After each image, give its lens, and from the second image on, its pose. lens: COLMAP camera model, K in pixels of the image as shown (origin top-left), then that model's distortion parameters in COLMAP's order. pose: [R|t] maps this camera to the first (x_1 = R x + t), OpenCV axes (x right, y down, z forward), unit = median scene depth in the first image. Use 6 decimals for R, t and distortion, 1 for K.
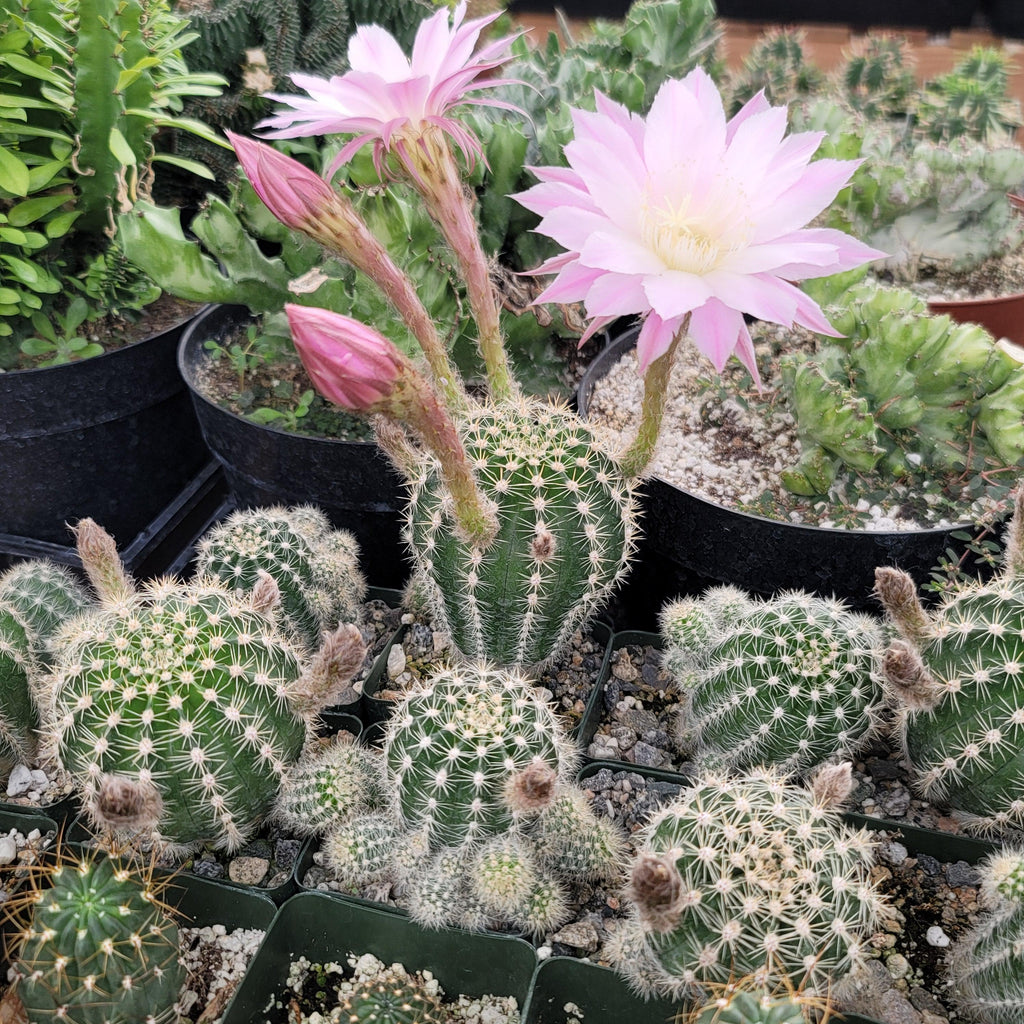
lens RADIAL K [[1209.9, 0, 510.8], [0, 1209.9, 511.9], [0, 0, 1]] dist [0.038860, 0.000000]
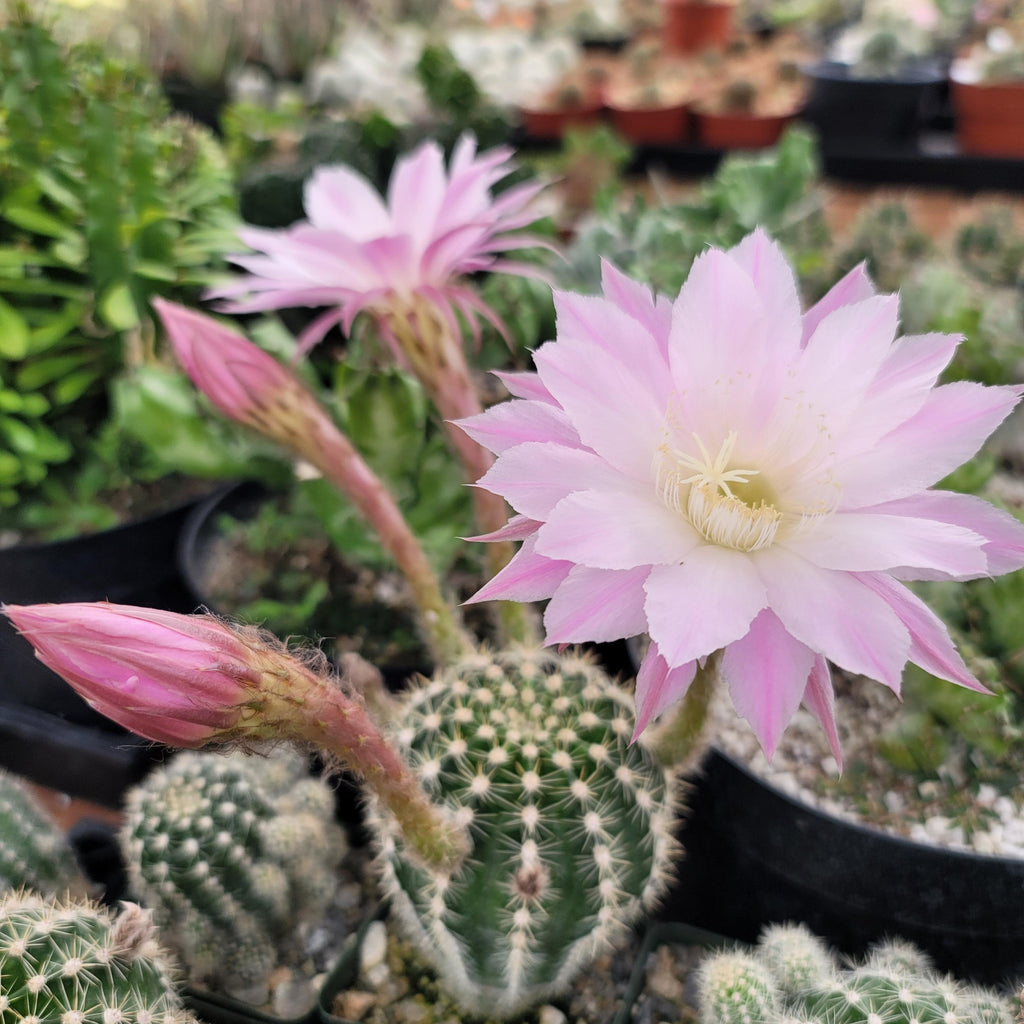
lens RADIAL K [[1122.9, 0, 500.2], [0, 1122.9, 536.8], [0, 0, 1]] dist [0.003328, 0.000000]
pose [[0.993210, 0.047548, -0.106170, 0.064937], [-0.055966, 0.995399, -0.077769, -0.111763], [0.101984, 0.083183, 0.991302, 0.305605]]
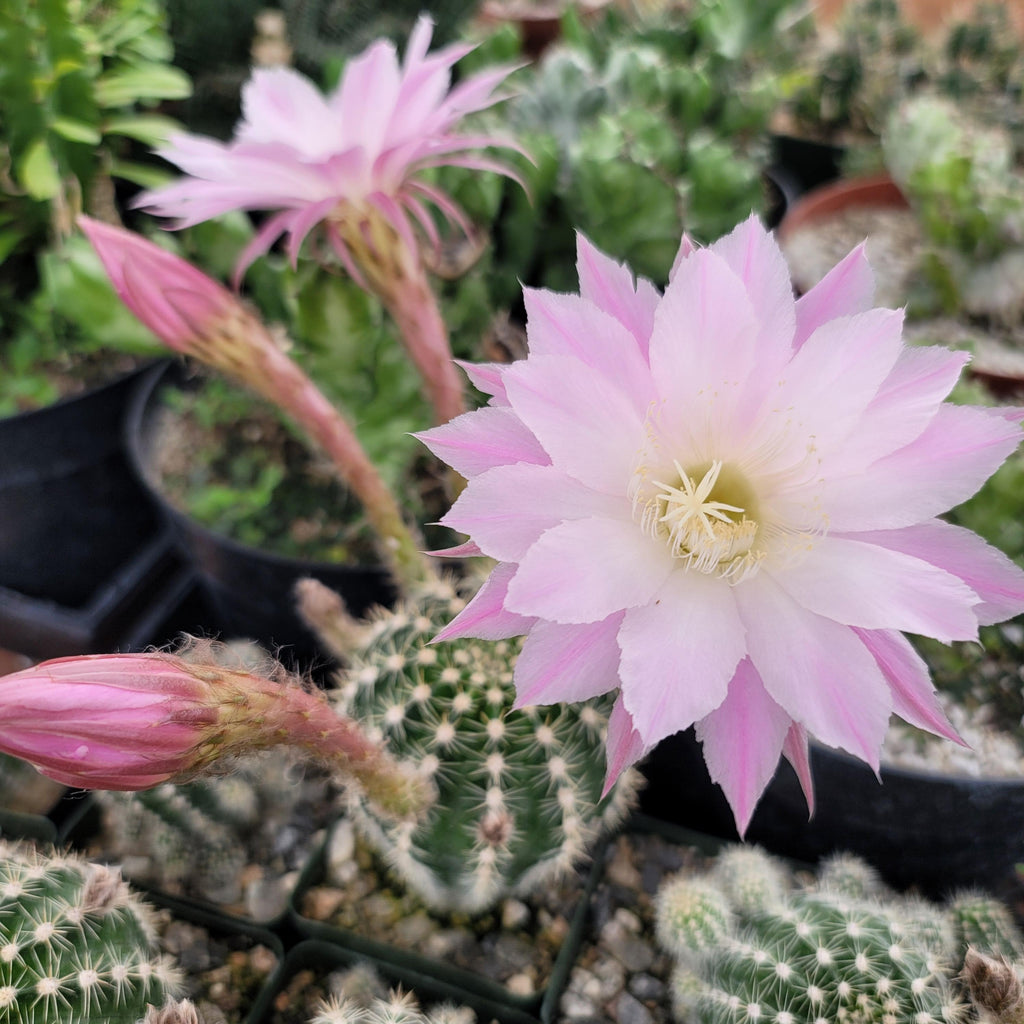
lens RADIAL K [[1122.9, 0, 499.5], [0, 1122.9, 553.3], [0, 0, 1]] dist [0.003328, 0.000000]
pose [[0.996328, 0.062228, -0.058812, 0.054562], [-0.054463, 0.990600, 0.125483, -0.202451], [0.066068, -0.121819, 0.990351, 0.332959]]
